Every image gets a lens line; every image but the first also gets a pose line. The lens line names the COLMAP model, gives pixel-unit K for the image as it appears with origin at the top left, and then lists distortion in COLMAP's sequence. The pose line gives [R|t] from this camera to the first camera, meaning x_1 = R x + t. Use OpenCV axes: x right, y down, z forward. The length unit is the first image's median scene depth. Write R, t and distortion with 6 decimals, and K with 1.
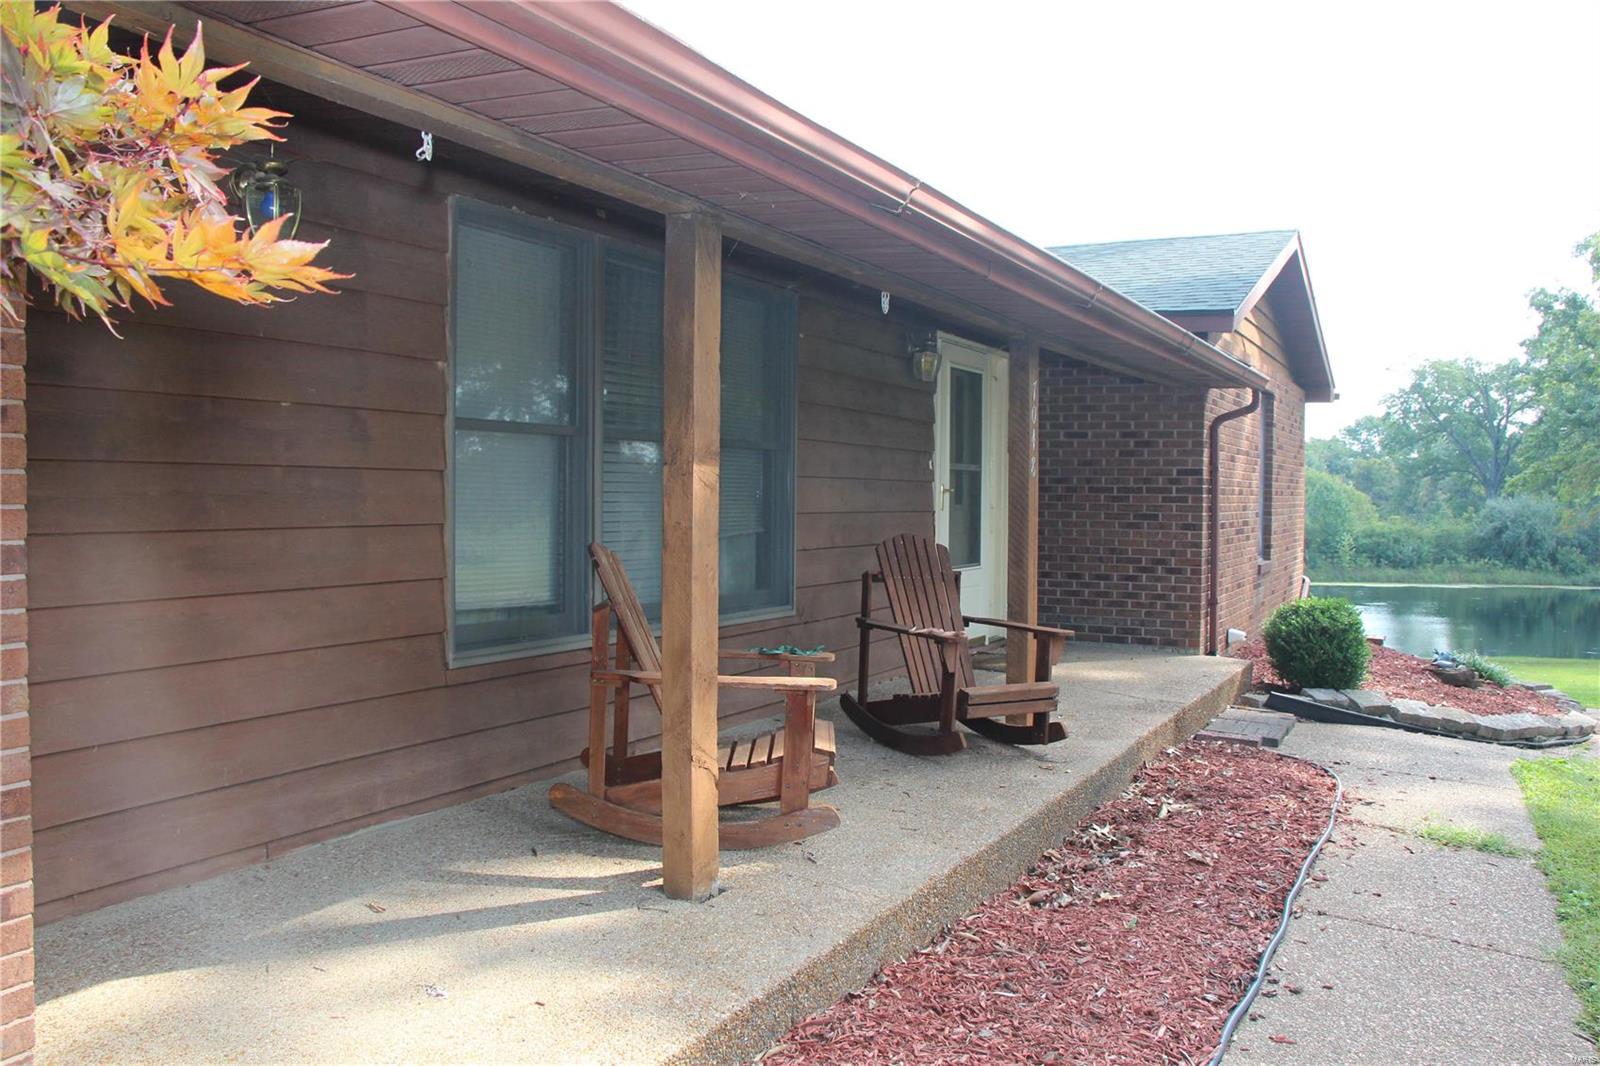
lens RADIAL K [[1372.8, 0, 800.0], [0, 1372.8, 533.0], [0, 0, 1]] dist [-0.204512, 0.209426]
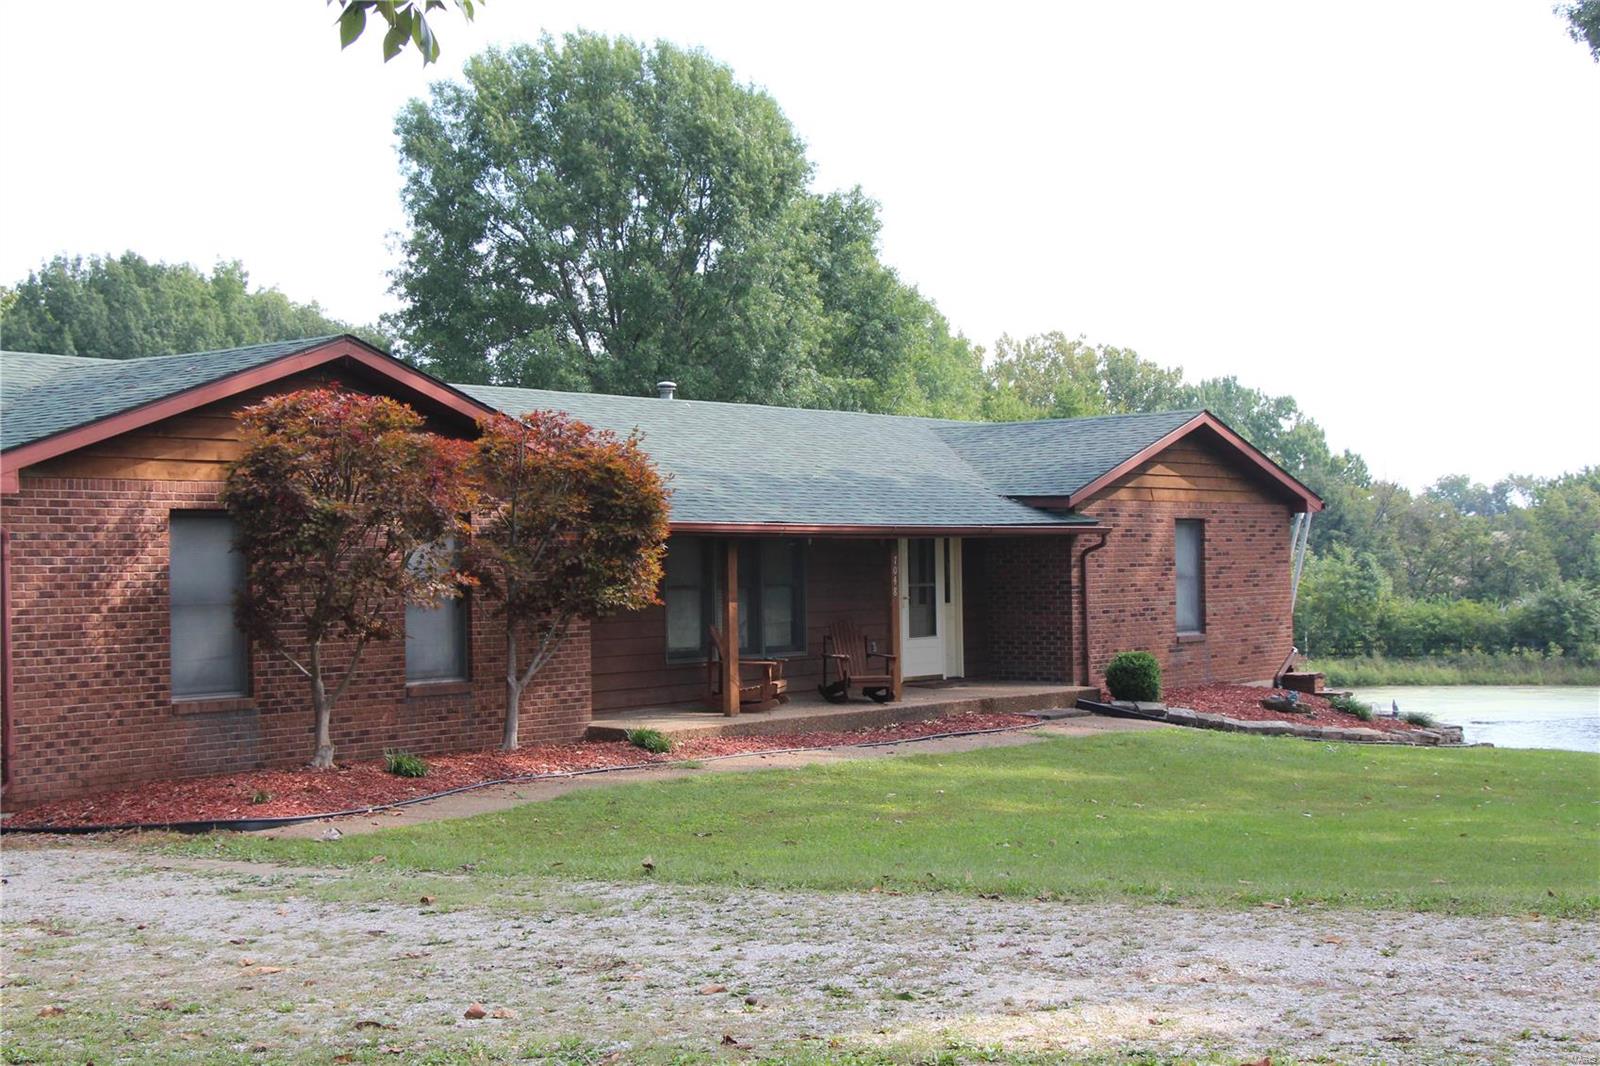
lens RADIAL K [[1612.9, 0, 800.0], [0, 1612.9, 533.0], [0, 0, 1]] dist [-0.001825, -0.000453]
pose [[0.988280, -0.026723, -0.150295, 0.290716], [0.018193, 0.998160, -0.057846, 0.007041], [0.151564, 0.054433, 0.986947, -1.253177]]
